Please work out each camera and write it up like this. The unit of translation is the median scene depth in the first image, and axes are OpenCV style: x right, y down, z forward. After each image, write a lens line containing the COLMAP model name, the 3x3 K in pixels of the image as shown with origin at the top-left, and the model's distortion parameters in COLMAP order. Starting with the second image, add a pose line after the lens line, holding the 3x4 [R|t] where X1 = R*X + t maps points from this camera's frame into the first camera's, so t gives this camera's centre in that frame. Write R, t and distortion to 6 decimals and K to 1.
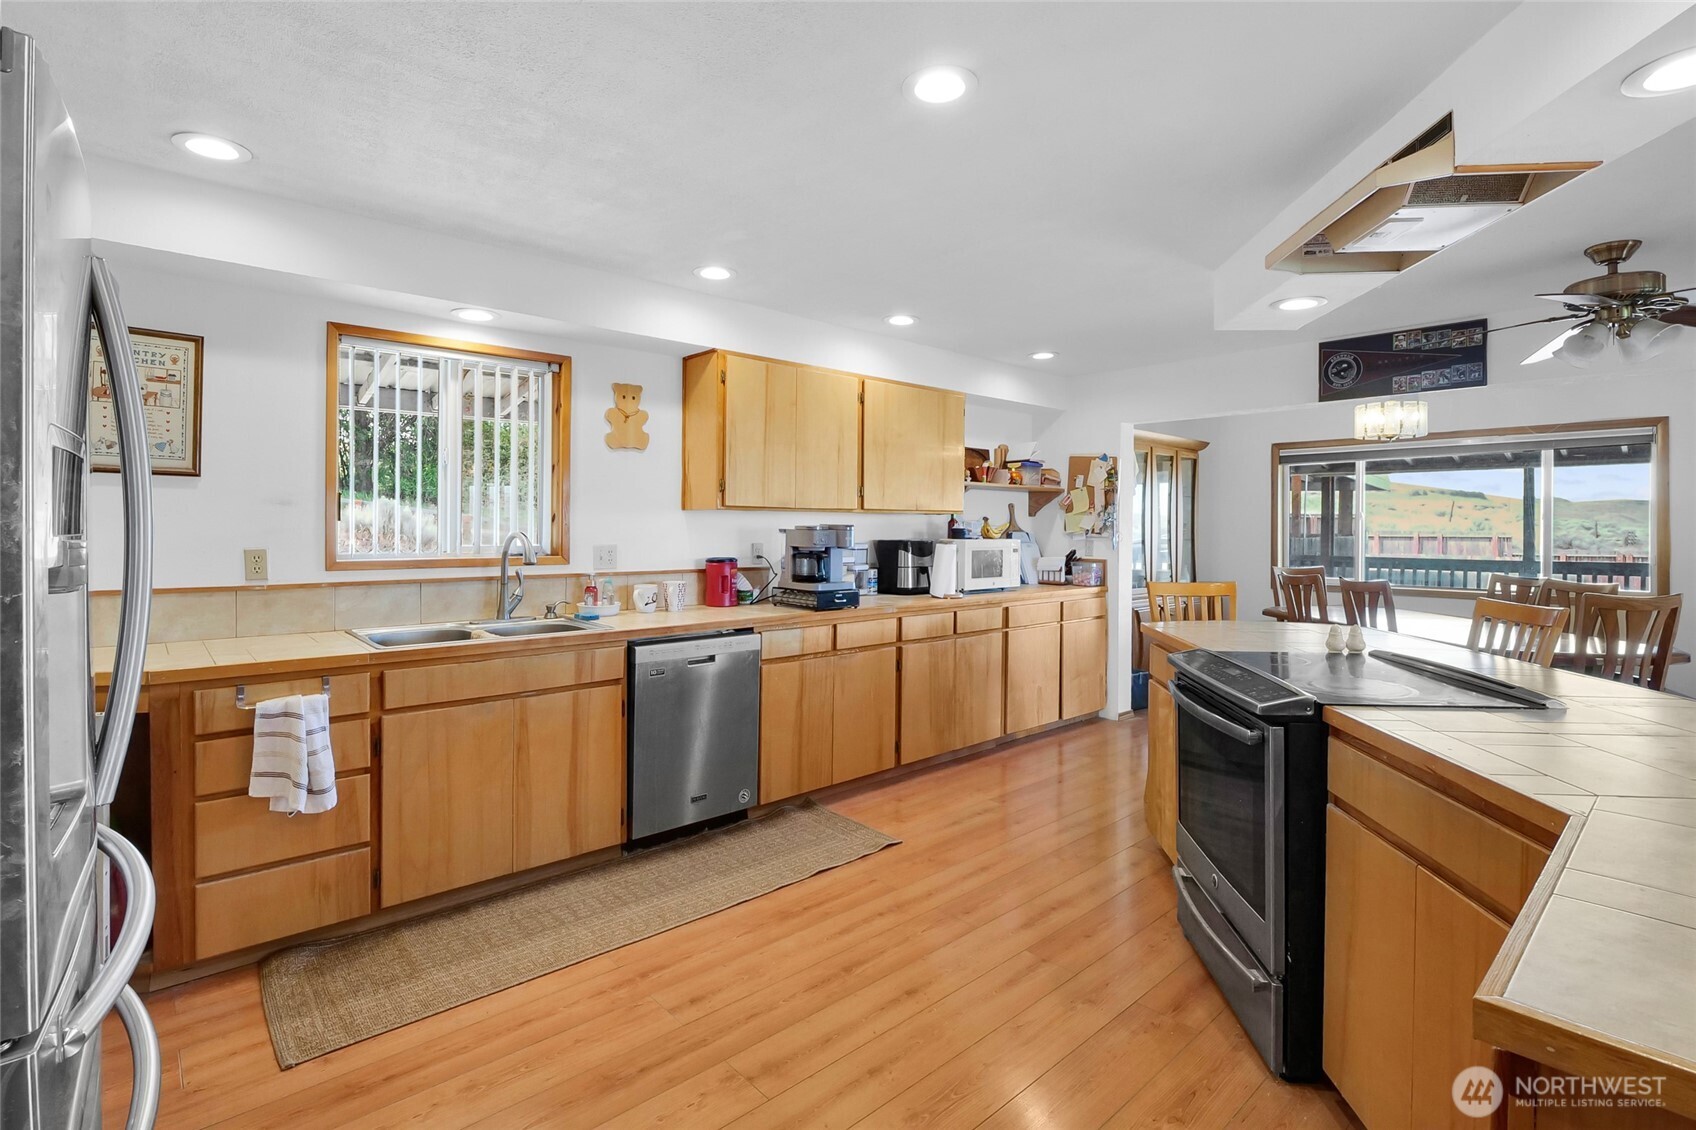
lens RADIAL K [[787.9, 0, 848.1], [0, 787.9, 534.6], [0, 0, 1]] dist [-0.003477, -0.000939]
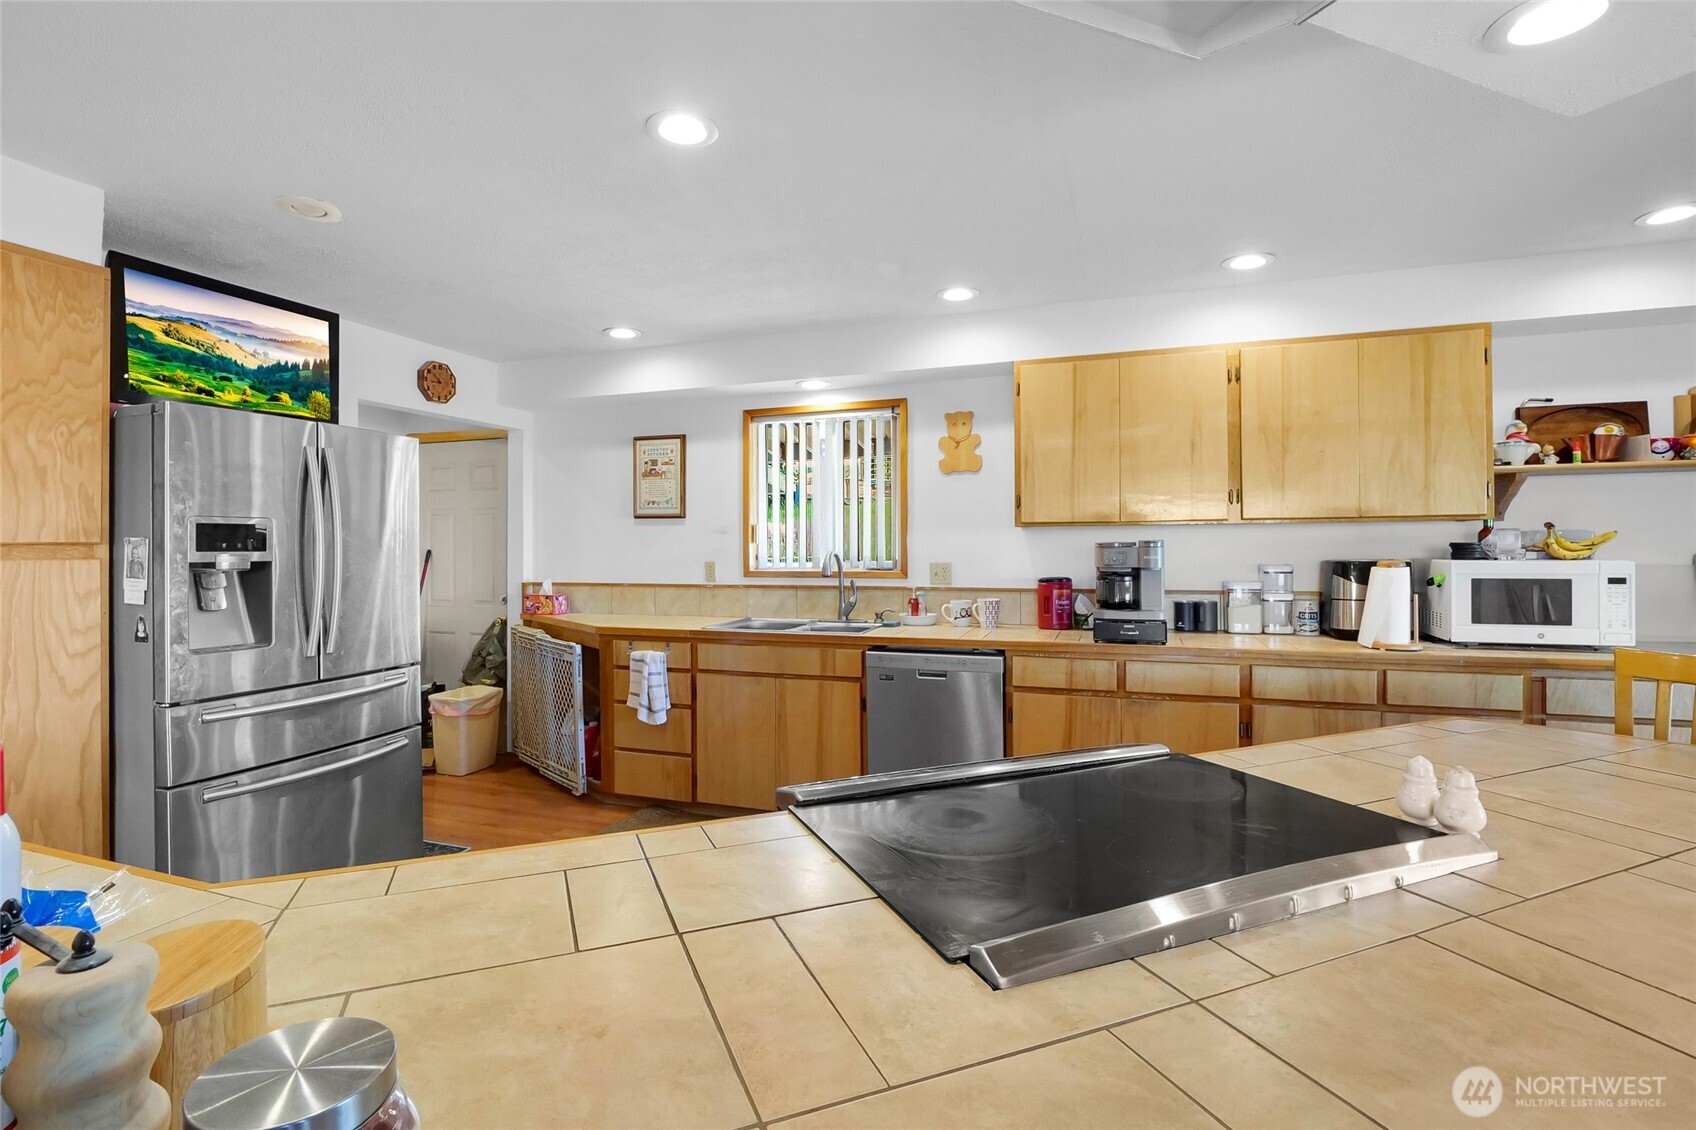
lens RADIAL K [[783.1, 0, 834.4], [0, 783.1, 544.8], [0, 0, 1]] dist [-0.000817, -0.000348]
pose [[0.485729, -0.009612, -0.874057, 0.682934], [-0.000843, 0.999934, -0.011465, 0.001743], [0.874109, 0.006306, 0.485688, 0.404514]]
